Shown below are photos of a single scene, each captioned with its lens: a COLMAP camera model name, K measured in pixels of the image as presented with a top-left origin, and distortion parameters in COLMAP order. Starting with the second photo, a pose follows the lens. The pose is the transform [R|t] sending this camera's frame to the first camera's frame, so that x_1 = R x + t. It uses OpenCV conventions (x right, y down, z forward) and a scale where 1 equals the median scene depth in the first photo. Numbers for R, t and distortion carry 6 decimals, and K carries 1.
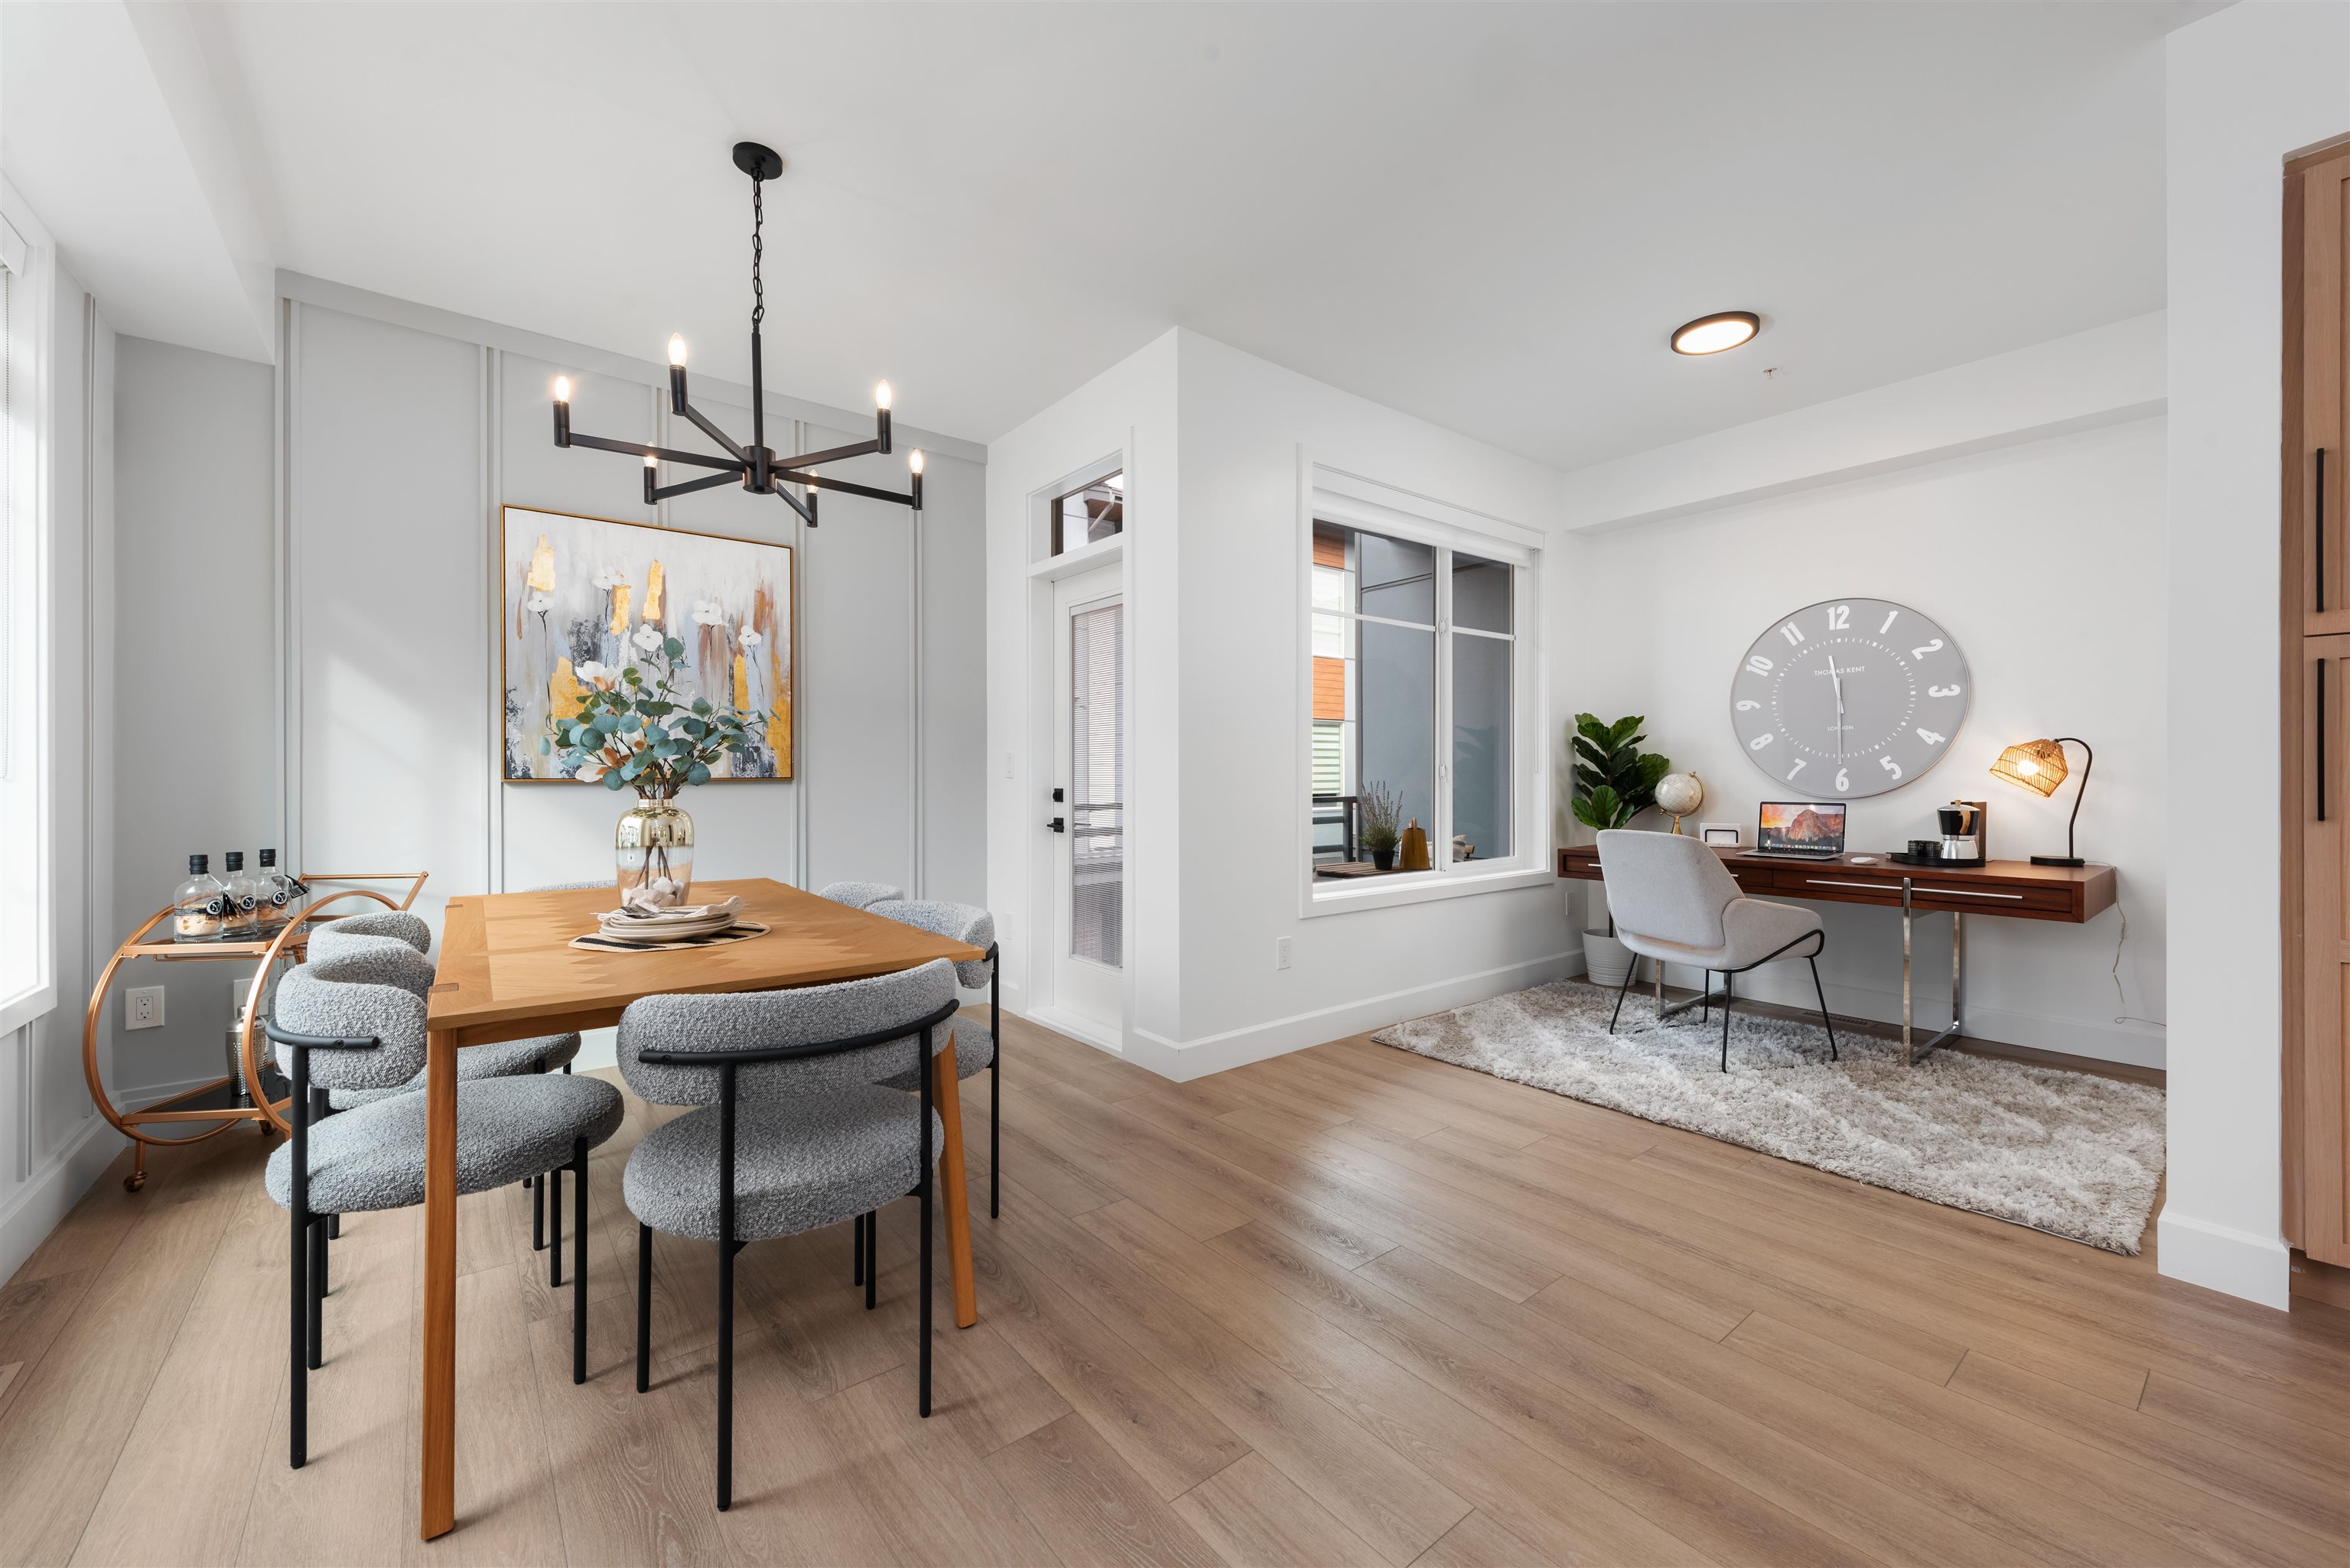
lens RADIAL K [[917.4, 0, 1187.2], [0, 917.4, 775.1], [0, 0, 1]] dist [0.008759, -0.000910]
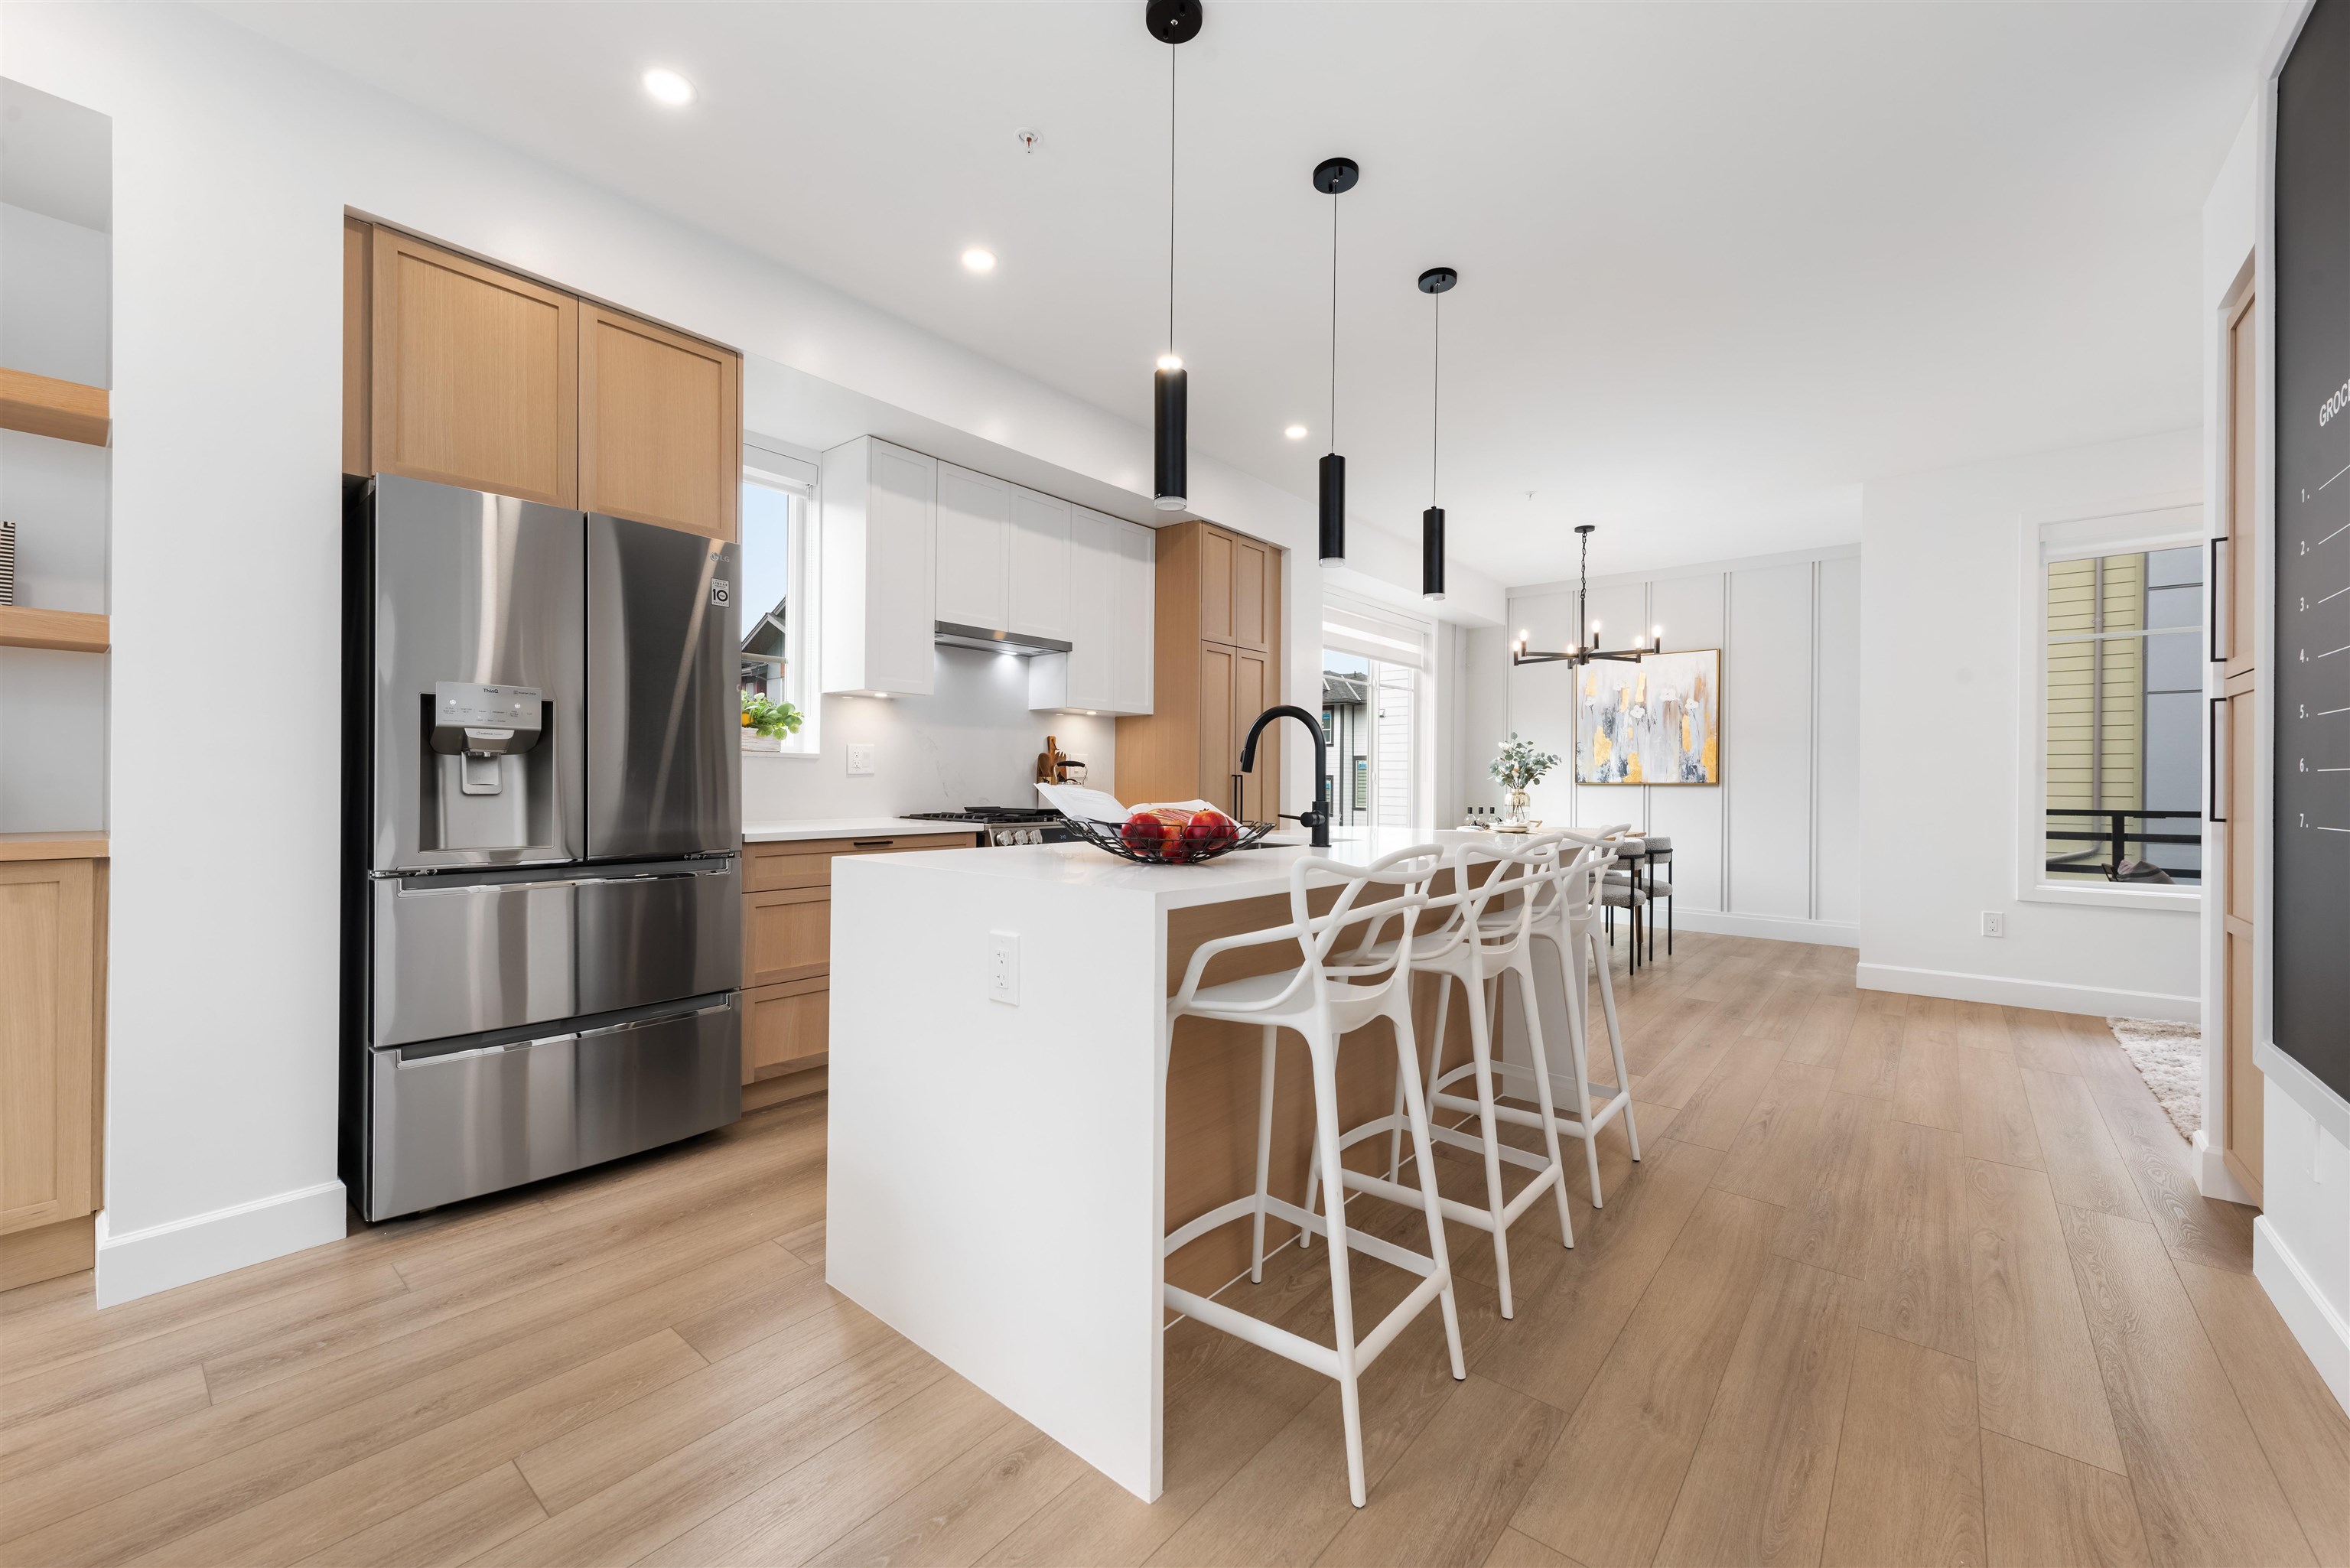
lens RADIAL K [[917.4, 0, 1175.4], [0, 917.4, 779.2], [0, 0, 1]] dist [0.008759, -0.000910]
pose [[0.178435, 0.005456, -0.983937, 1.142546], [-0.001161, 0.999985, 0.005334, -0.013286], [0.983951, 0.000190, 0.178439, -0.319216]]
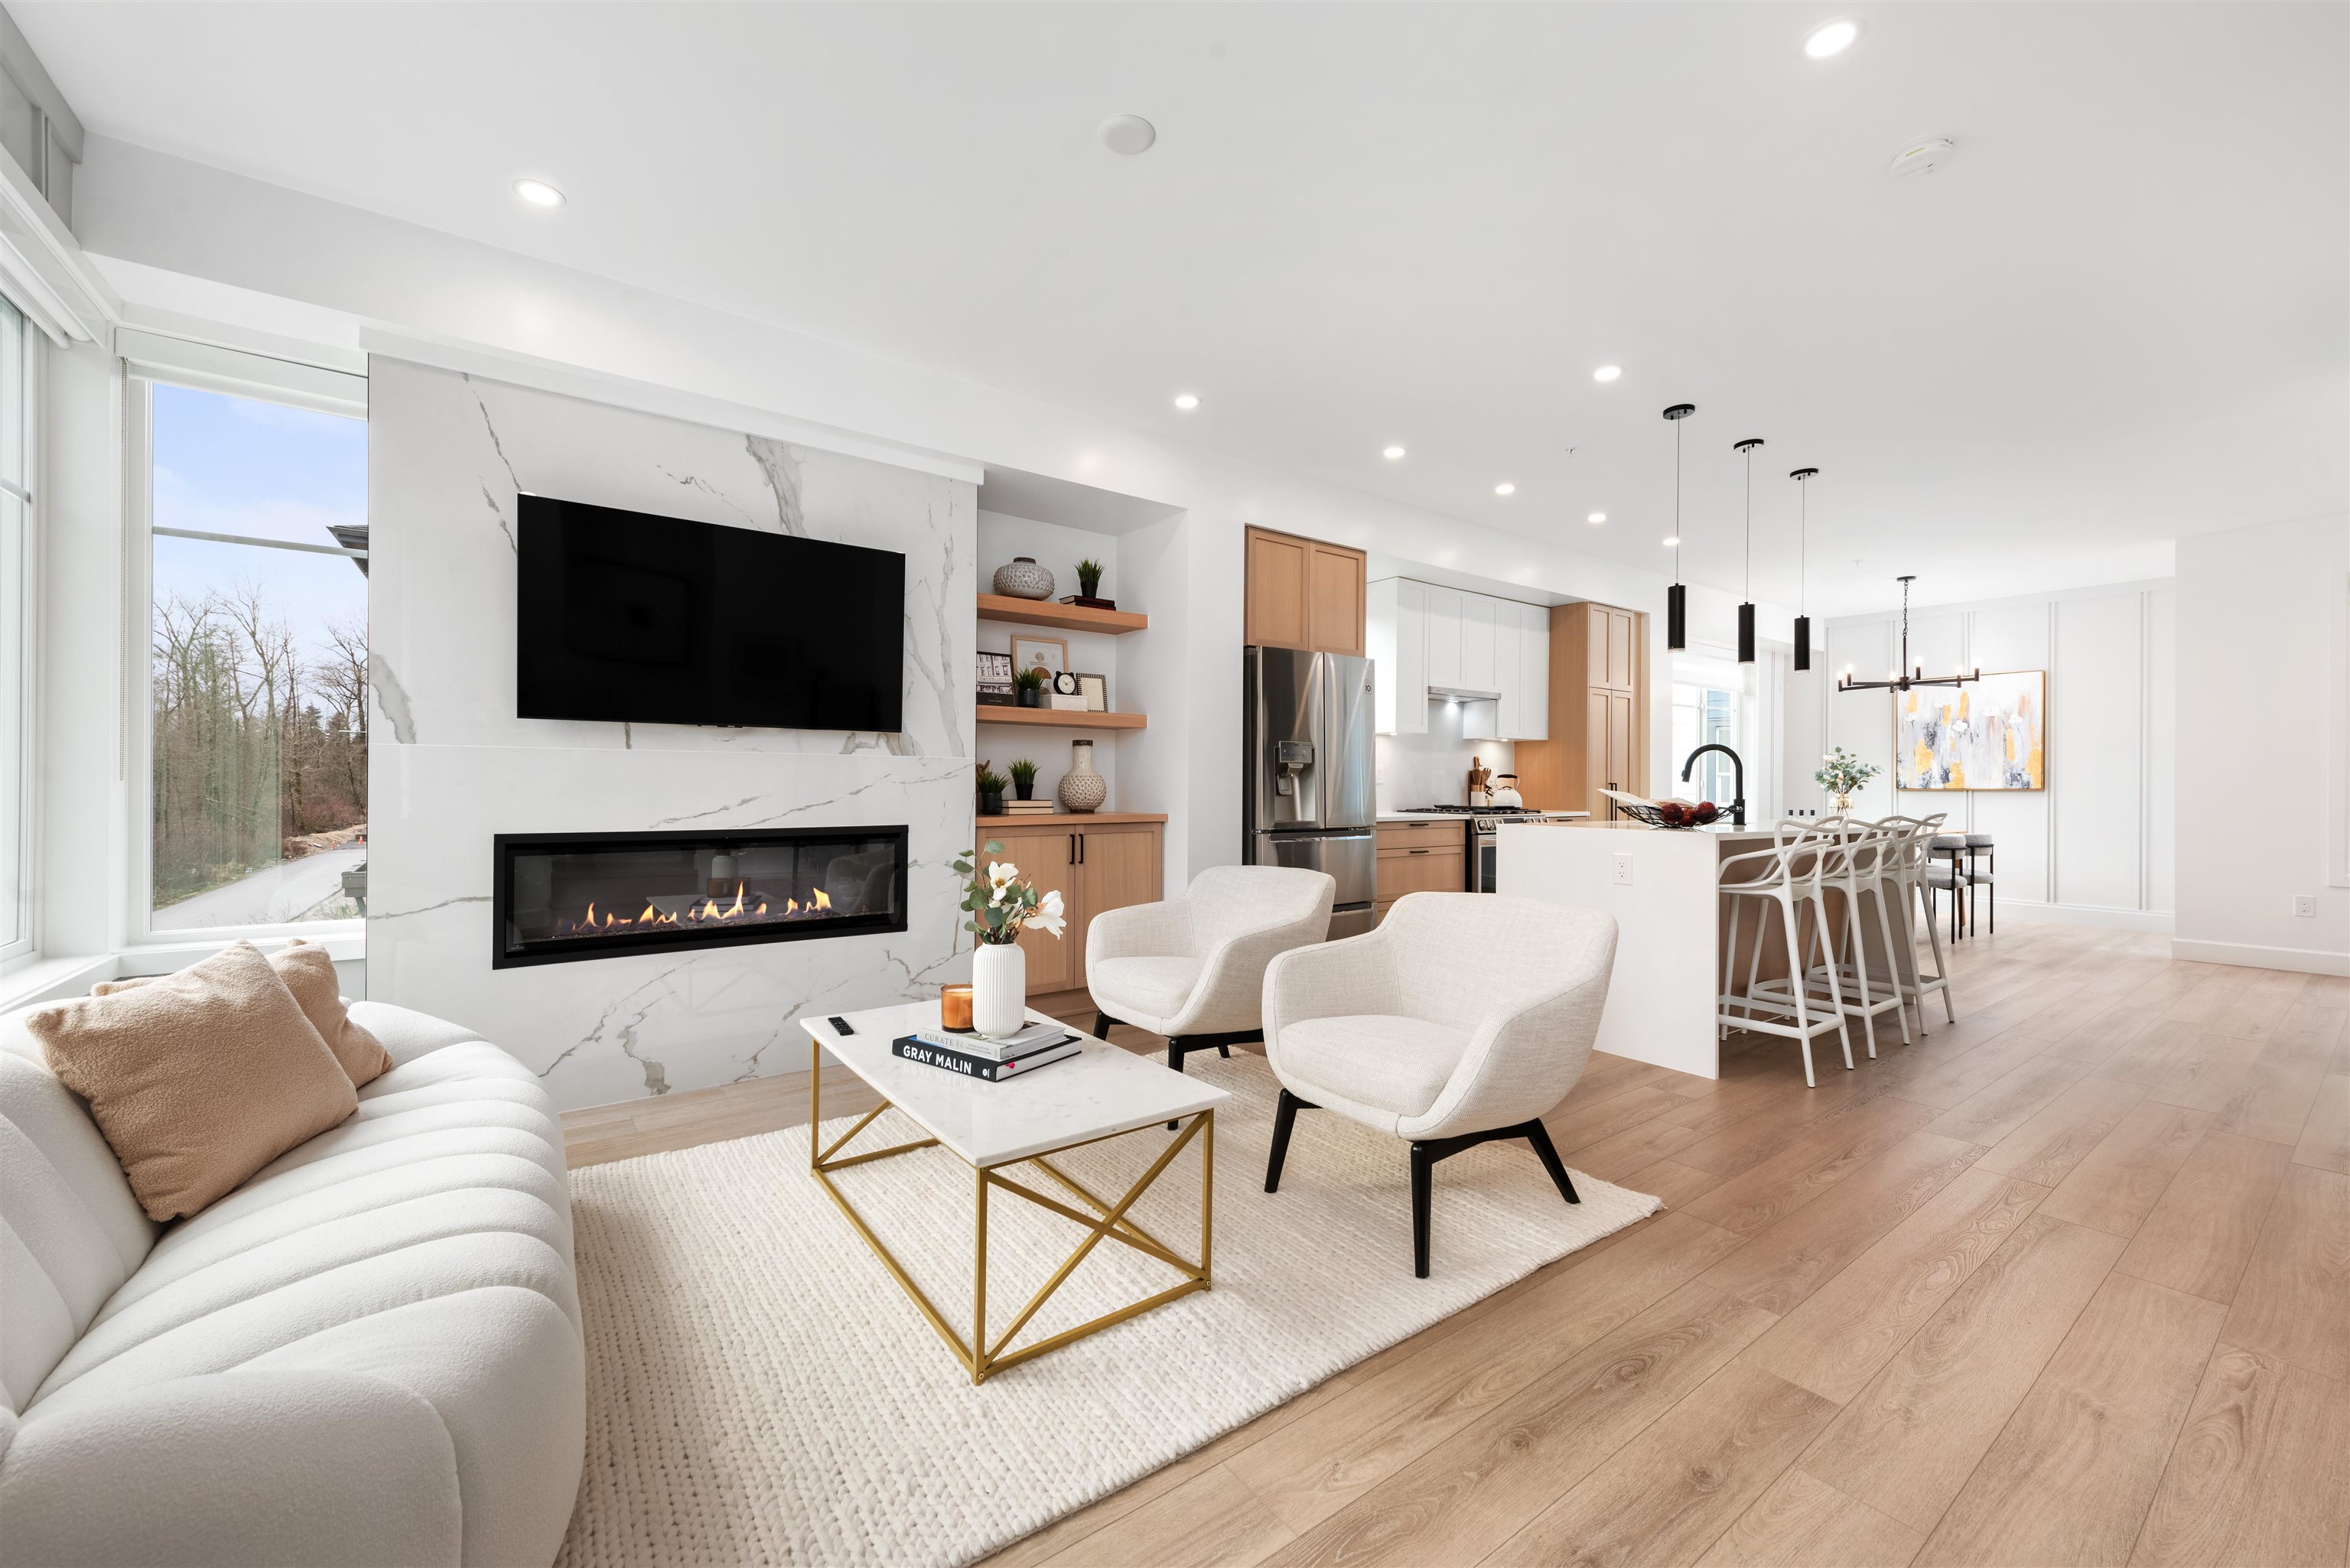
lens RADIAL K [[917.4, 0, 1181.0], [0, 917.4, 782.6], [0, 0, 1]] dist [0.008759, -0.000910]
pose [[-0.060735, 0.001762, -0.998152, 1.720864], [0.002258, 0.999996, 0.001627, -0.018865], [0.998151, -0.002155, -0.060739, -0.737139]]
